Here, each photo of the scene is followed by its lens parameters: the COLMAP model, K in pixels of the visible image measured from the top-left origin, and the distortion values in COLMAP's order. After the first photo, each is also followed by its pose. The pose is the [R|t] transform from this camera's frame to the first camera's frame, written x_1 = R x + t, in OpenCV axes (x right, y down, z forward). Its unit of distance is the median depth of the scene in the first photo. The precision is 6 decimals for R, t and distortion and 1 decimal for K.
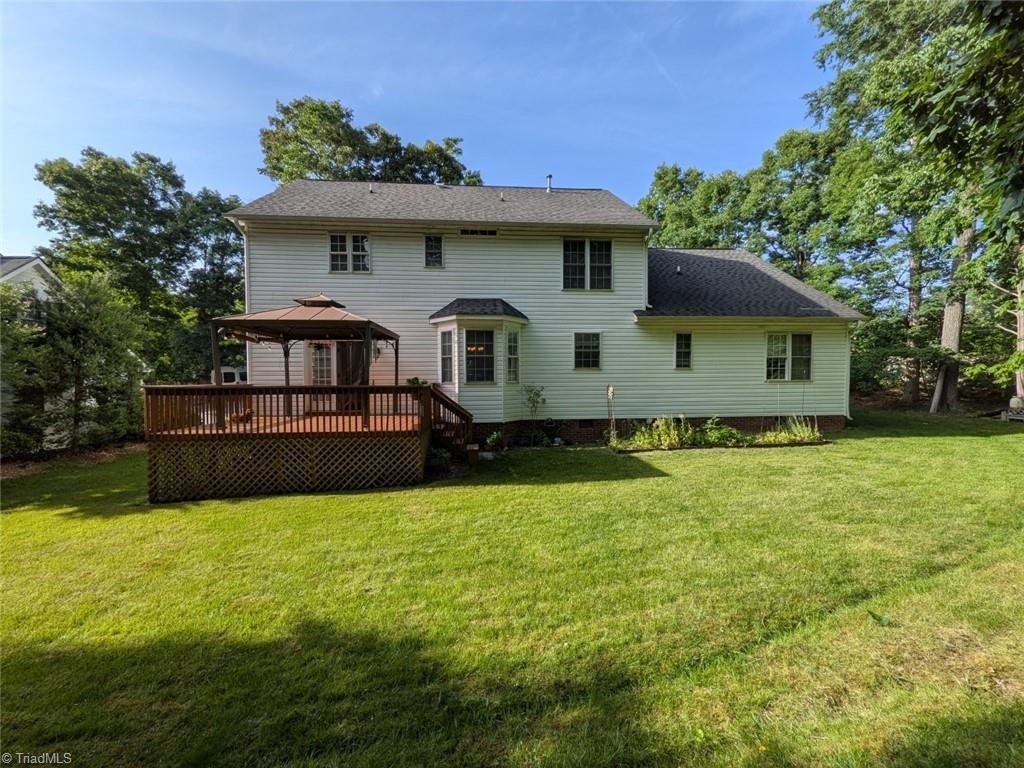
lens RADIAL K [[409.1, 0, 514.6], [0, 409.1, 389.8], [0, 0, 1]] dist [0.011897, 0.000202]
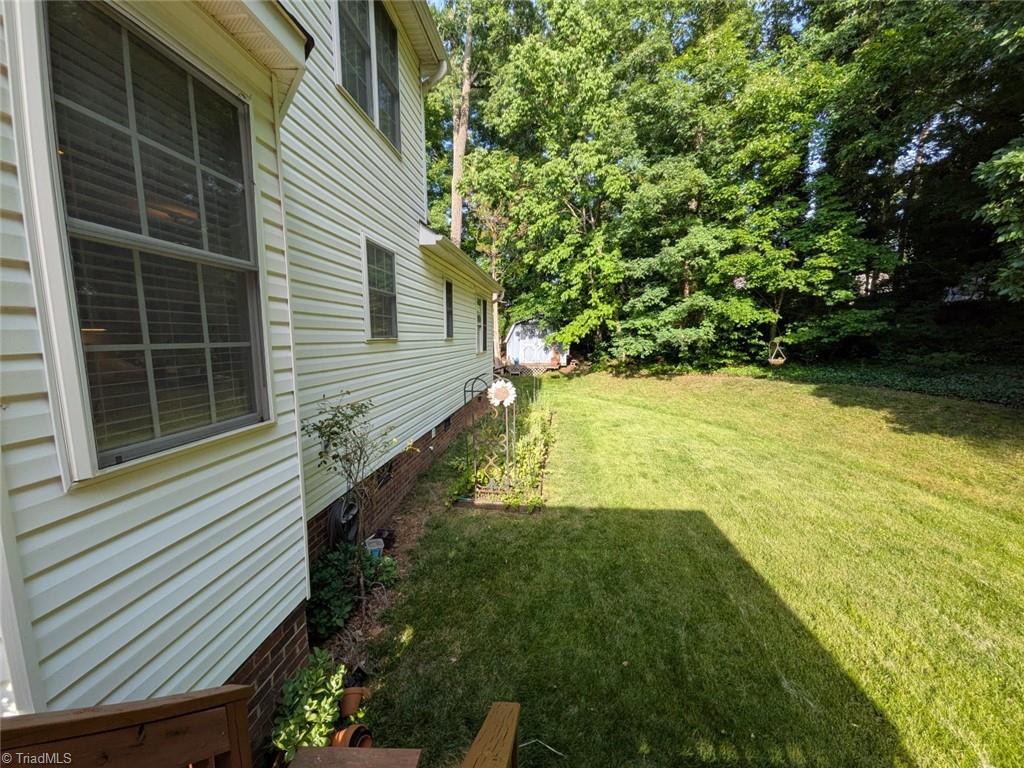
lens RADIAL K [[413.0, 0, 512.0], [0, 413.0, 384.0], [0, 0, 1]] dist [-0.000268, -0.000010]
pose [[0.180911, -0.107524, 0.977604, -0.196061], [0.030598, 0.994140, 0.103680, -0.048581], [-0.983023, 0.011156, 0.183140, 0.843805]]
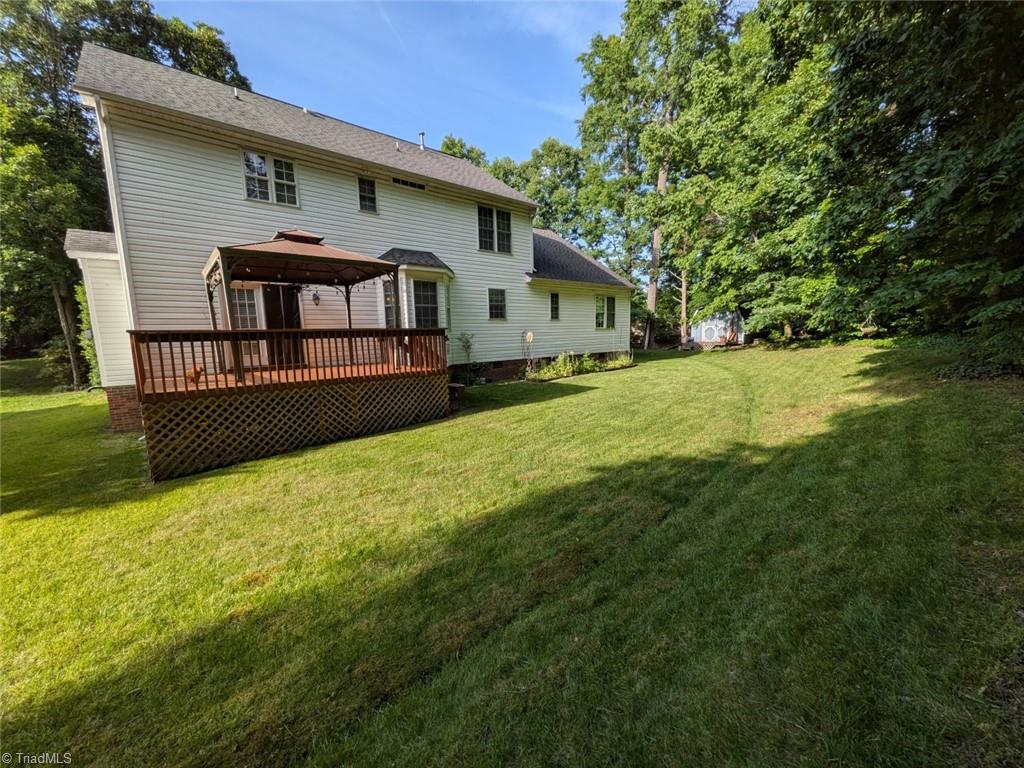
lens RADIAL K [[409.1, 0, 514.6], [0, 409.1, 389.8], [0, 0, 1]] dist [0.011897, 0.000202]
pose [[0.804374, -0.095092, 0.586464, -0.532469], [0.043131, 0.993850, 0.101991, 0.035761], [-0.592555, -0.056744, 0.803529, -0.012826]]
